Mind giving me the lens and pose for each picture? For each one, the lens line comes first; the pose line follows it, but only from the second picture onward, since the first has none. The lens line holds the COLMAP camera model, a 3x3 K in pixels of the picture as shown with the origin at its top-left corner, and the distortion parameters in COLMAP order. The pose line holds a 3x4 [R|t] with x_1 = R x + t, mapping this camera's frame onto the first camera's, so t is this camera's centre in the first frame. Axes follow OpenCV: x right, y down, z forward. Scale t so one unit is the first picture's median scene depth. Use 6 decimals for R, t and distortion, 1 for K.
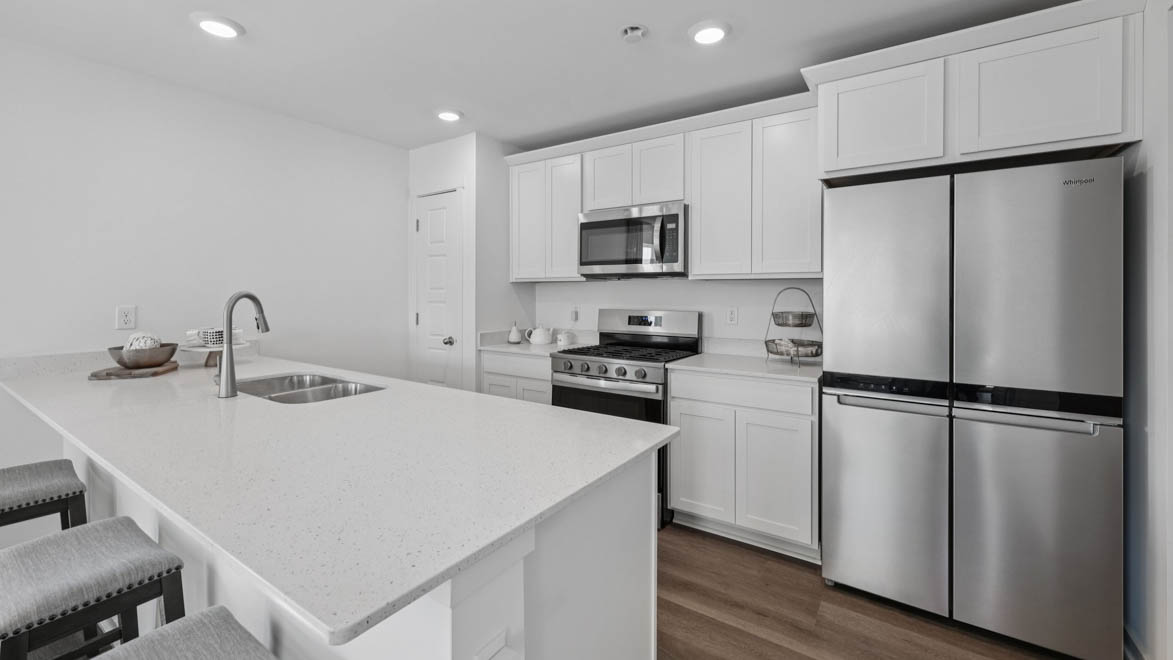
lens RADIAL K [[471.6, 0, 596.1], [0, 471.6, 292.7], [0, 0, 1]] dist [-0.001399, -0.000355]
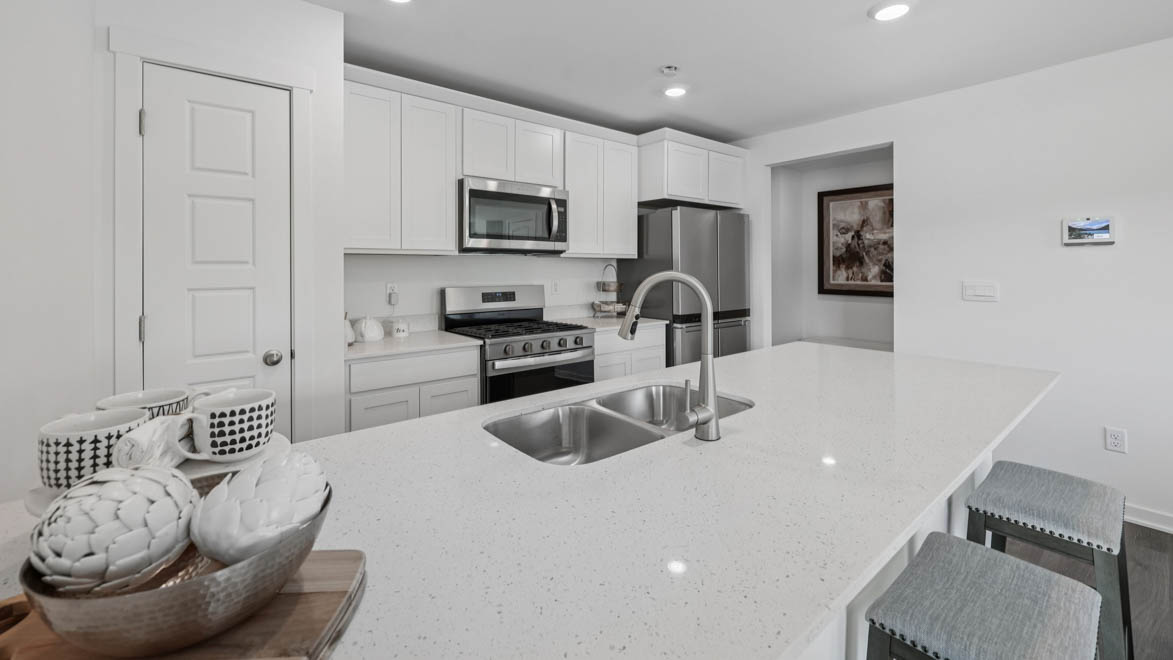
lens RADIAL K [[468.7, 0, 586.3], [0, 468.7, 264.1], [0, 0, 1]] dist [-0.001143, -0.000240]
pose [[0.299997, 0.005109, 0.953926, -0.900305], [0.001472, 0.999982, -0.005819, -0.003445], [-0.953939, 0.003150, 0.299984, 0.609710]]
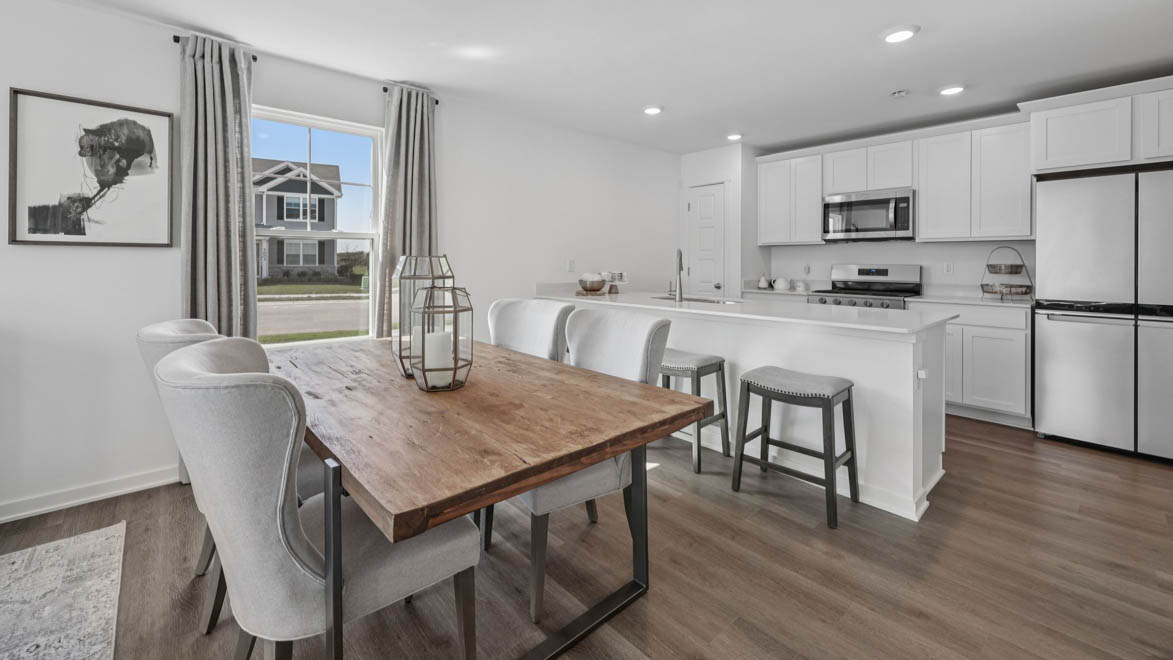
lens RADIAL K [[485.2, 0, 583.9], [0, 485.2, 260.0], [0, 0, 1]] dist [0.002520, -0.000016]
pose [[0.968718, 0.001042, -0.248160, -0.423932], [-0.002121, 0.999989, -0.004077, 0.035563], [0.248153, 0.004476, 0.968710, -0.694080]]
